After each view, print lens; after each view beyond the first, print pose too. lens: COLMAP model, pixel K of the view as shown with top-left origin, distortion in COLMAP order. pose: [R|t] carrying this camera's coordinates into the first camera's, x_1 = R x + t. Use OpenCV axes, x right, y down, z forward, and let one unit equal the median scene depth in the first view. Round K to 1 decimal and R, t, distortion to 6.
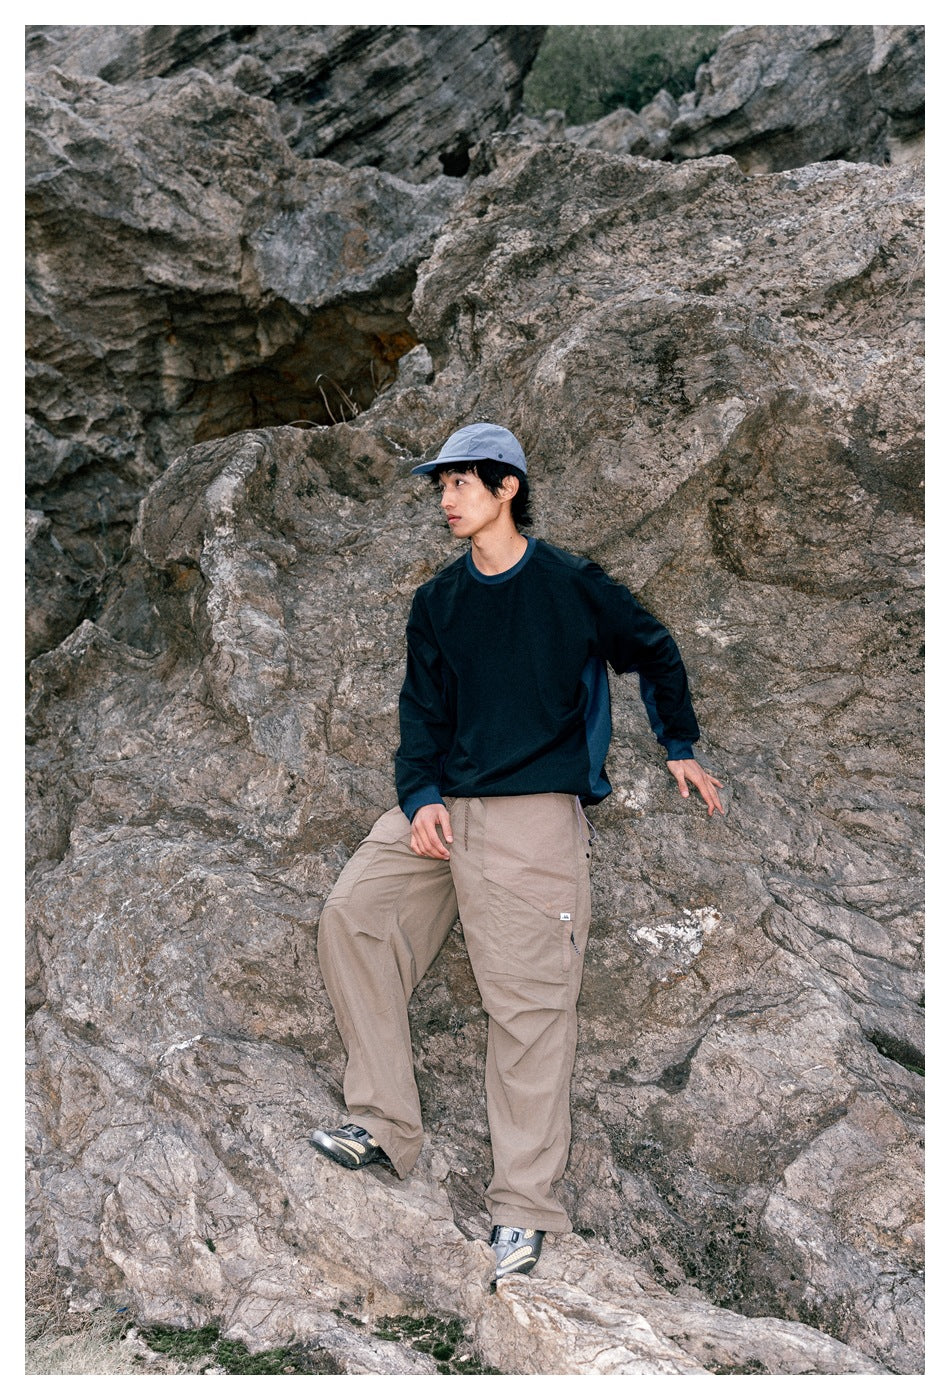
lens RADIAL K [[1299.7, 0, 472.7], [0, 1299.7, 707.5], [0, 0, 1]] dist [-0.014321, 0.000000]
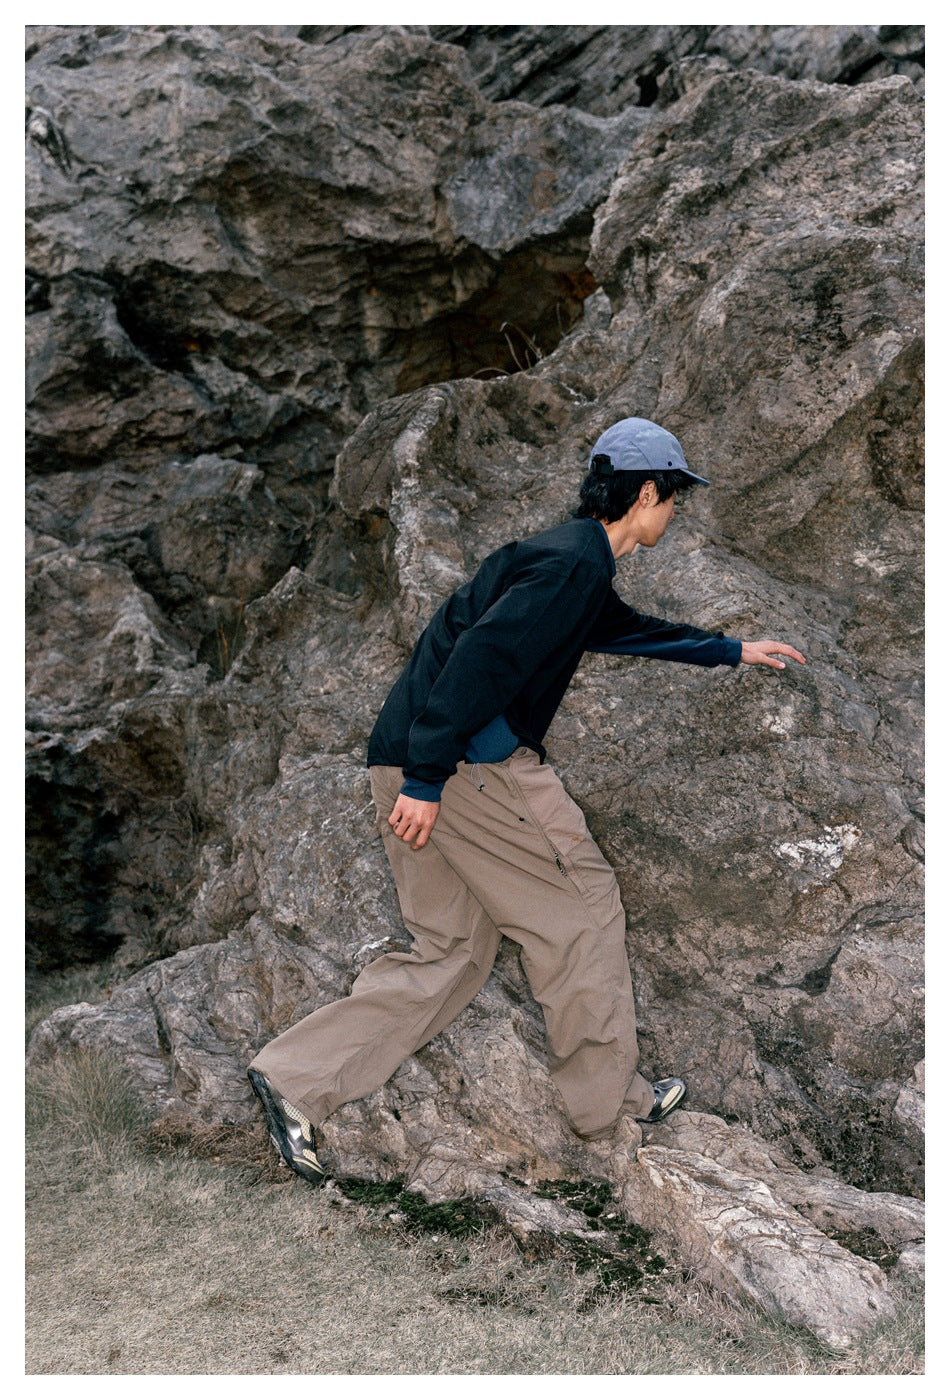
lens RADIAL K [[1299.7, 0, 473.9], [0, 1299.7, 707.4], [0, 0, 1]] dist [-0.014321, 0.000000]
pose [[0.985484, -0.014350, -0.169160, 0.046130], [0.023472, 0.998369, 0.052050, -0.003878], [0.168137, -0.055265, 0.984213, -0.073574]]
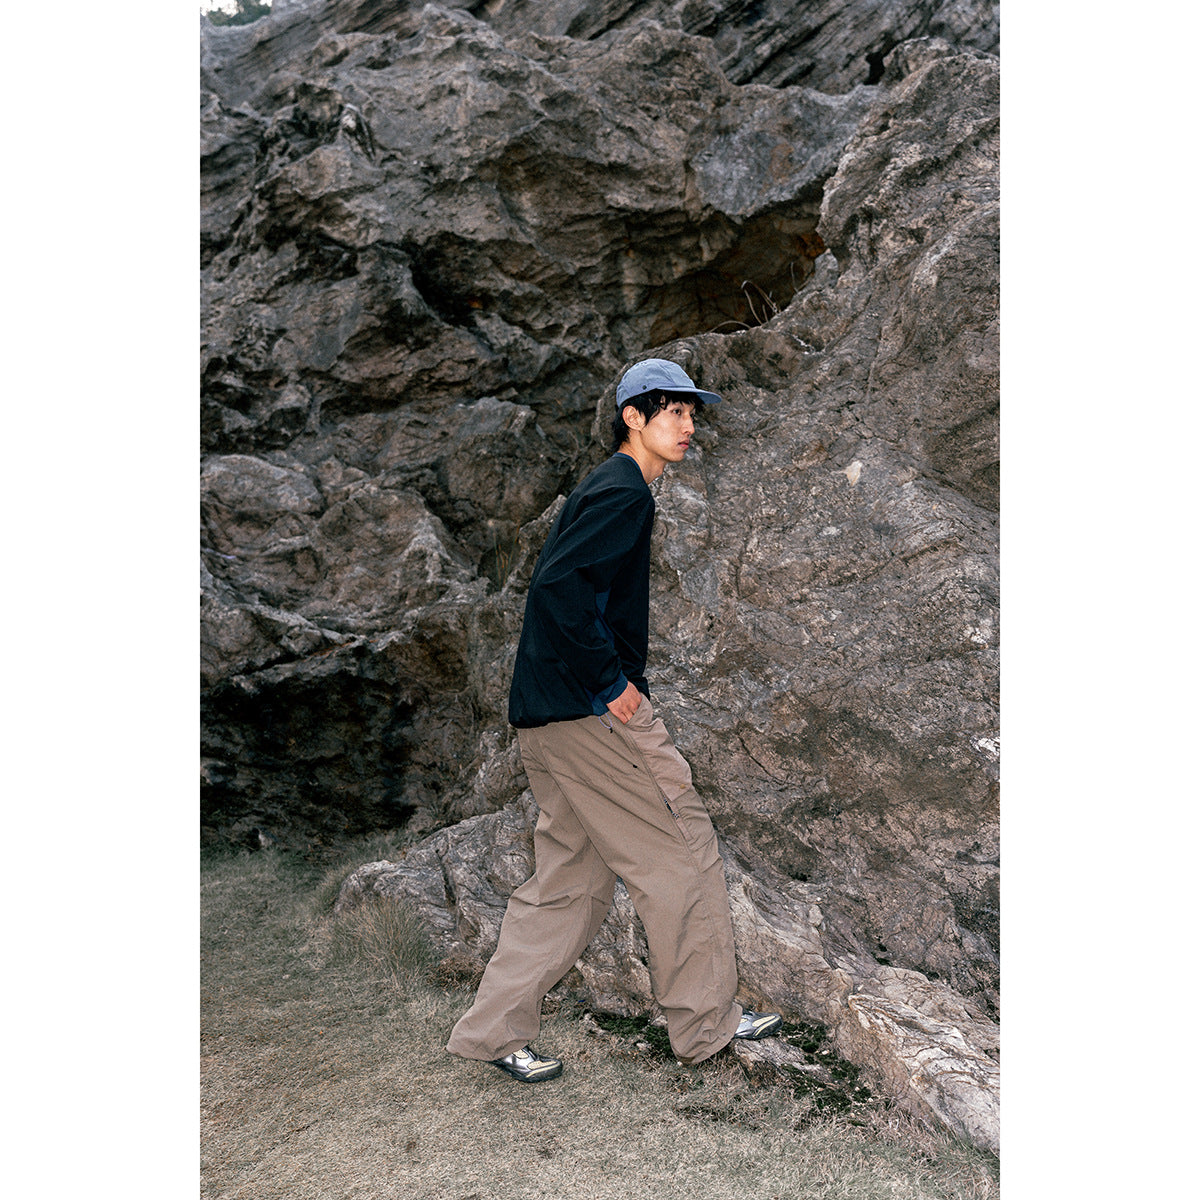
lens RADIAL K [[1157.0, 0, 598.2], [0, 1157.0, 605.5], [0, 0, 1]] dist [-0.013282, 0.000000]
pose [[0.963002, -0.007375, -0.269394, 0.057477], [0.019447, 0.998921, 0.042171, -0.008337], [0.268792, -0.045849, 0.962106, -0.117351]]
